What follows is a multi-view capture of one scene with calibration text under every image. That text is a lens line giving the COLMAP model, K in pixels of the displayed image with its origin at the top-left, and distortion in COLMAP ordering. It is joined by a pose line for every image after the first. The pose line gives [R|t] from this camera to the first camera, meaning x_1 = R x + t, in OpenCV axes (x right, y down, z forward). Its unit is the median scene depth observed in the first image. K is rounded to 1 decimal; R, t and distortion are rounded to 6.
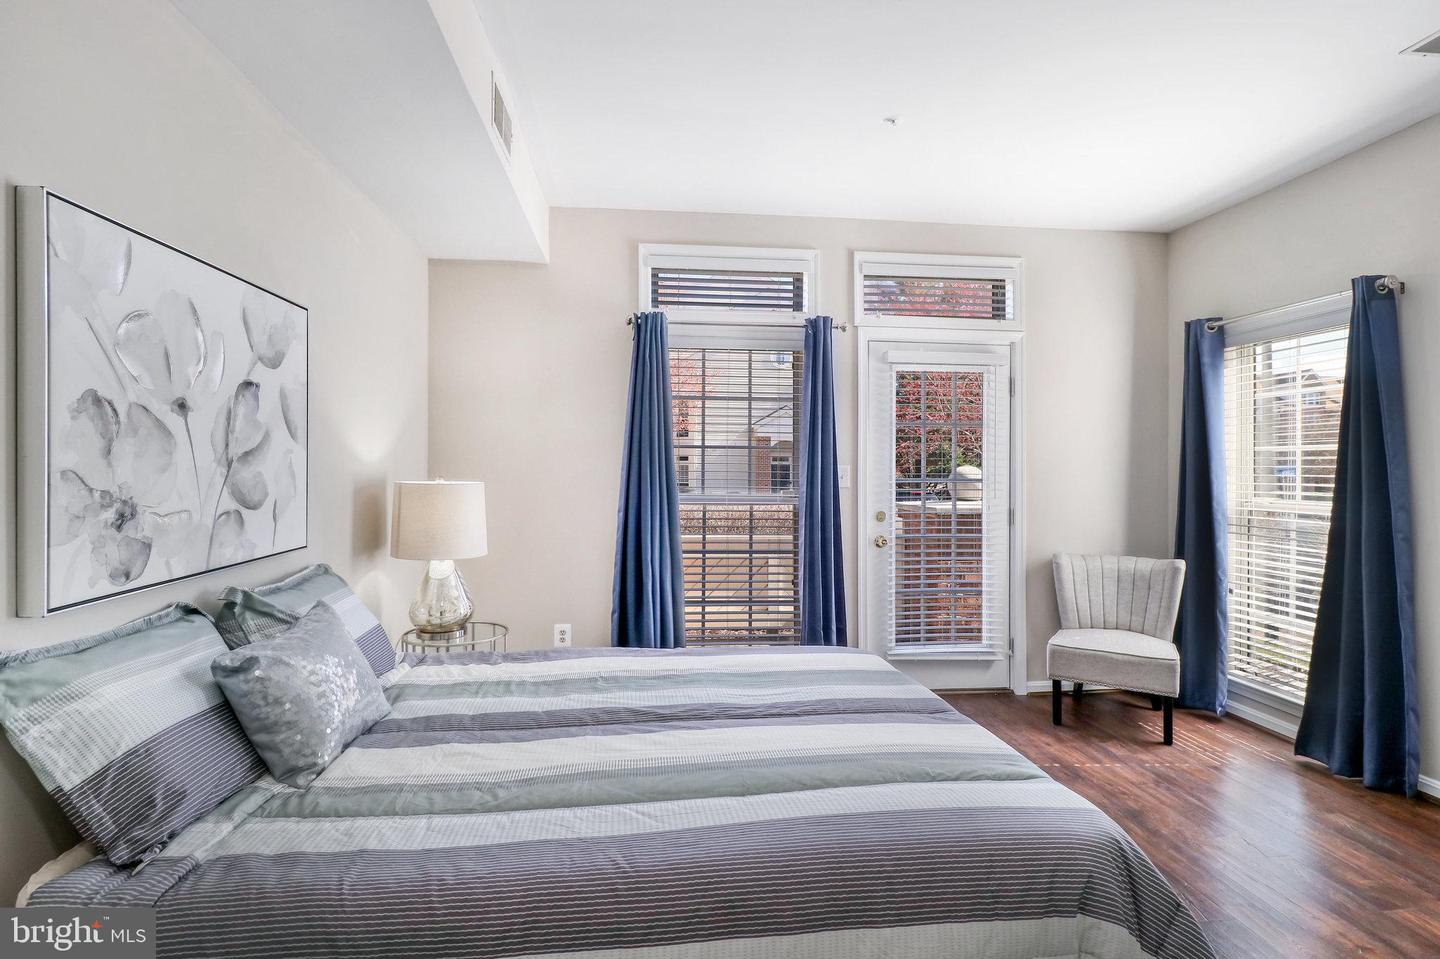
lens RADIAL K [[718.5, 0, 716.8], [0, 718.5, 467.0], [0, 0, 1]] dist [-0.002665, -0.001137]
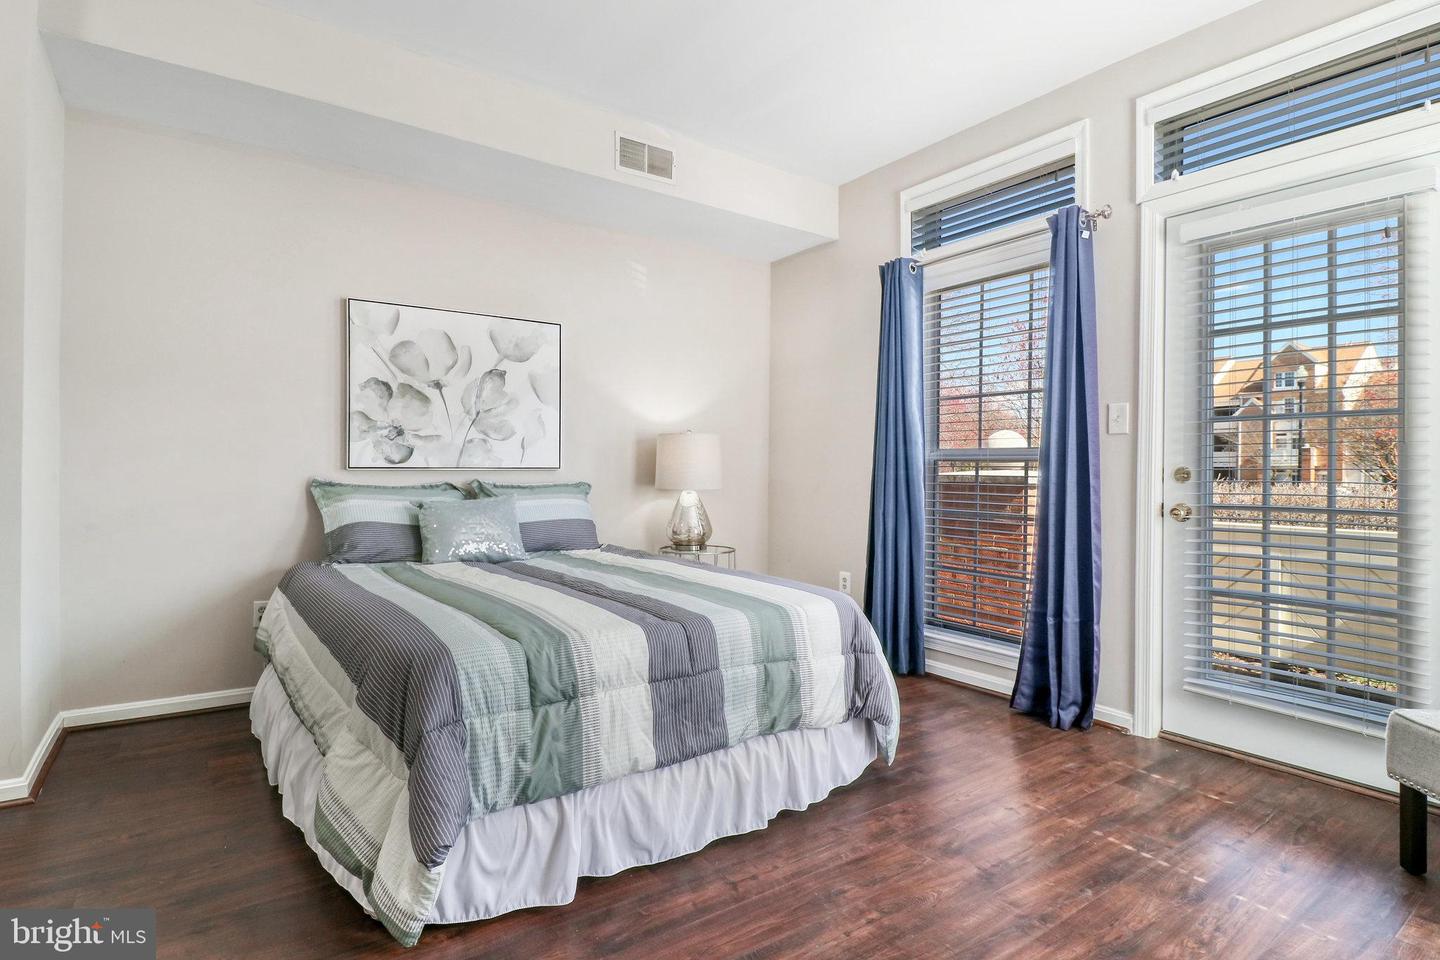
lens RADIAL K [[744.3, 0, 711.7], [0, 744.3, 469.6], [0, 0, 1]] dist [-0.001643, -0.001848]
pose [[0.480169, -0.003096, -0.877170, 1.301865], [-0.004532, 0.999972, -0.006010, 0.146743], [0.877164, 0.006861, 0.480142, 0.582245]]
